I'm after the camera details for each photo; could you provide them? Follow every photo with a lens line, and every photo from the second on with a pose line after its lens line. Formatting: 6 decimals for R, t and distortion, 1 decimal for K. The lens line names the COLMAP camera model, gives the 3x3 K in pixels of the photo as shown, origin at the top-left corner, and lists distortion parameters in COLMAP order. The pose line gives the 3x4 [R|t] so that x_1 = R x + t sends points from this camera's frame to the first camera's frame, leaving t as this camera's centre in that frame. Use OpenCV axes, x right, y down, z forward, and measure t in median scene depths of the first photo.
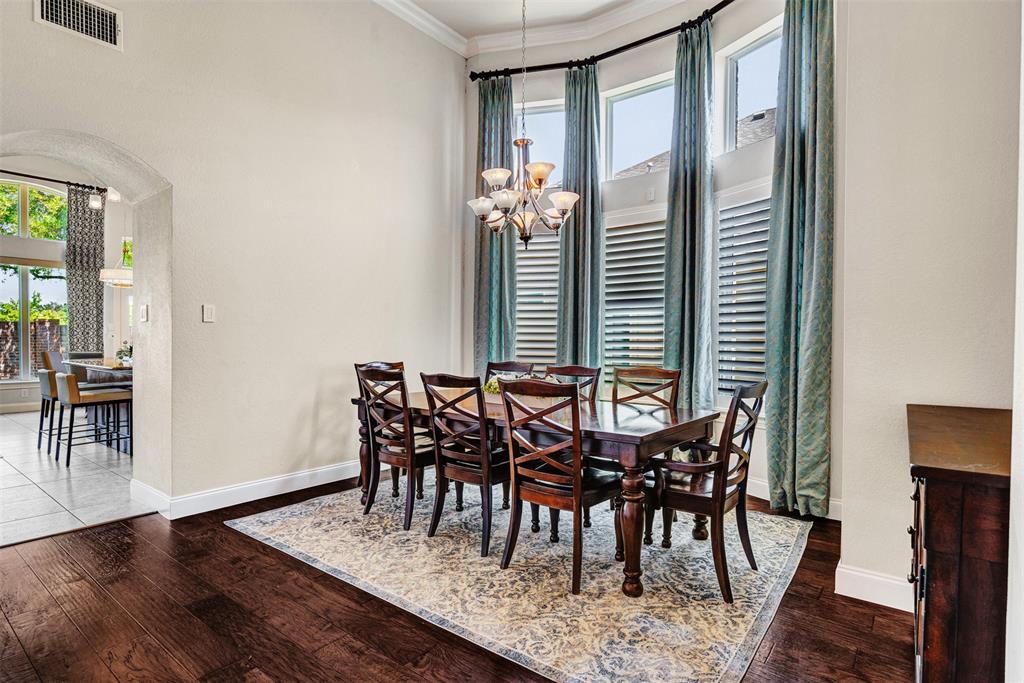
lens RADIAL K [[520.1, 0, 514.8], [0, 520.1, 339.3], [0, 0, 1]] dist [-0.005147, -0.000719]
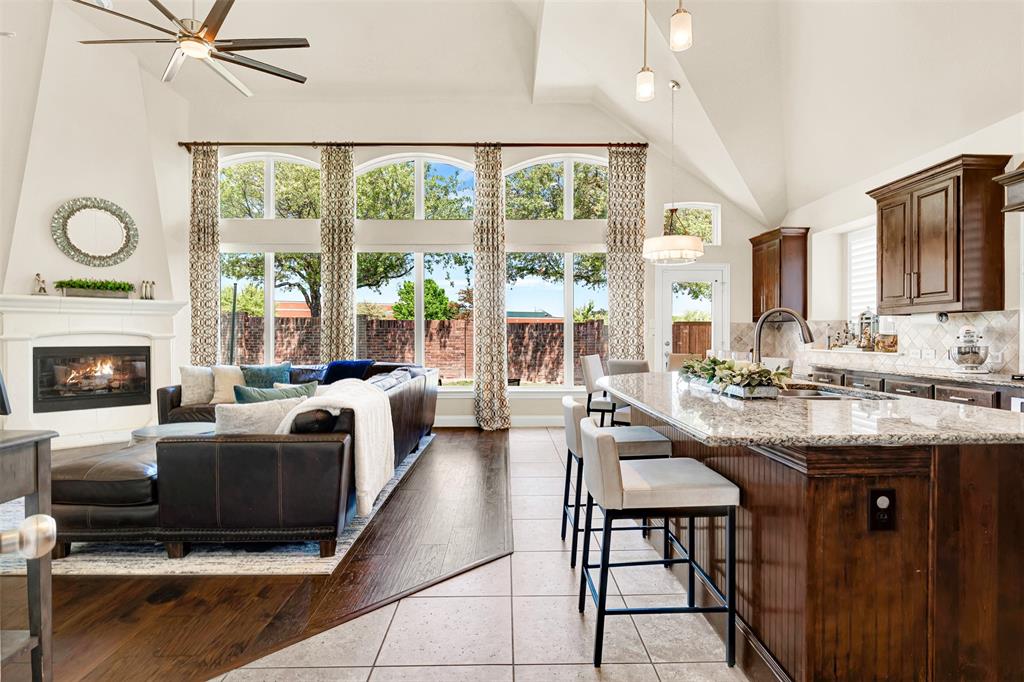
lens RADIAL K [[518.7, 0, 524.2], [0, 518.7, 342.2], [0, 0, 1]] dist [-0.003262, -0.000274]
pose [[0.638321, 0.008984, -0.769718, -0.322666], [-0.002930, 0.999953, 0.009242, -0.002989], [0.769765, -0.003644, 0.638318, 0.380949]]
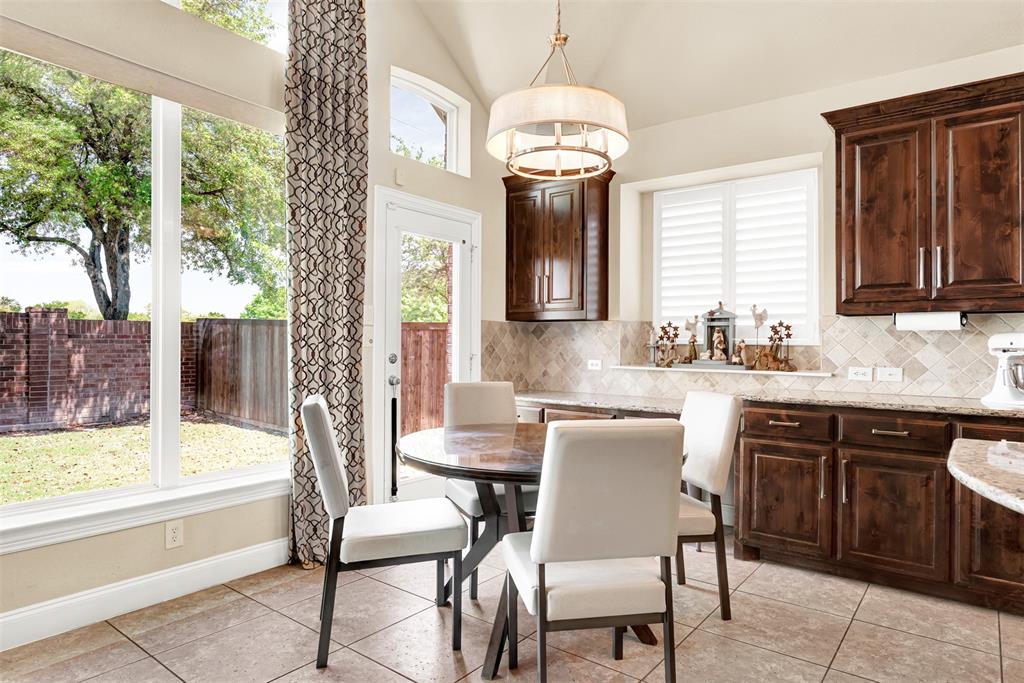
lens RADIAL K [[607.3, 0, 510.6], [0, 607.3, 338.7], [0, 0, 1]] dist [-0.003823, -0.000363]
pose [[0.999932, 0.011097, -0.003532, -0.710376], [-0.011148, 0.999827, -0.014865, -0.002647], [0.003366, 0.014904, 0.999883, 0.616119]]
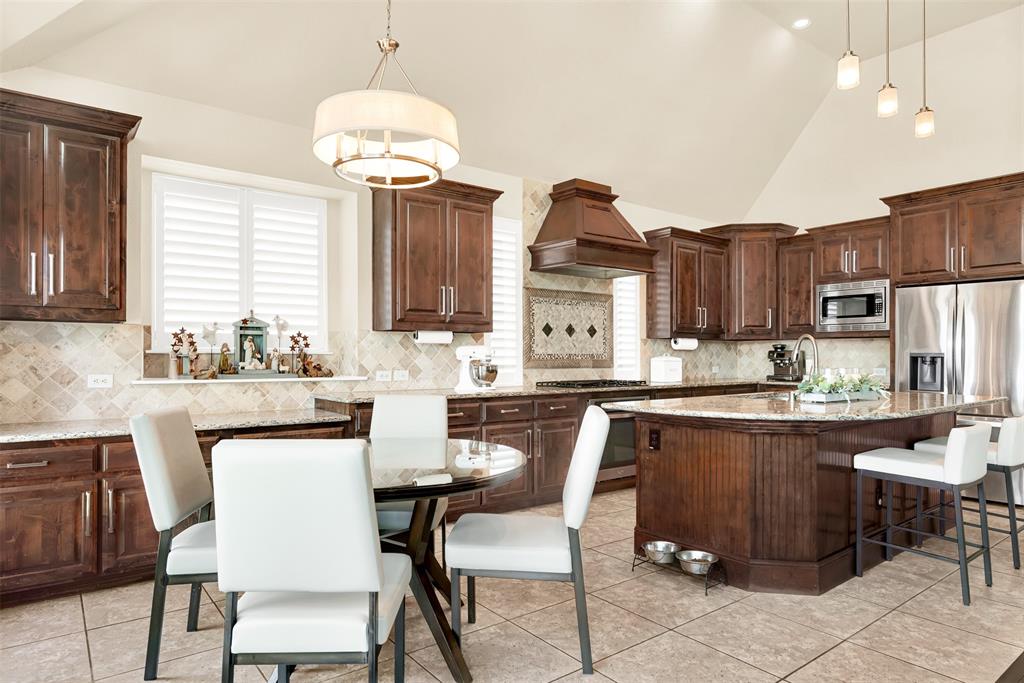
lens RADIAL K [[605.8, 0, 509.6], [0, 605.8, 355.5], [0, 0, 1]] dist [-0.015830, 0.000016]
pose [[0.258453, 0.002350, 0.966021, -0.955899], [0.003099, 0.999990, -0.003262, -0.003456], [-0.966019, 0.003837, 0.258443, 0.786089]]
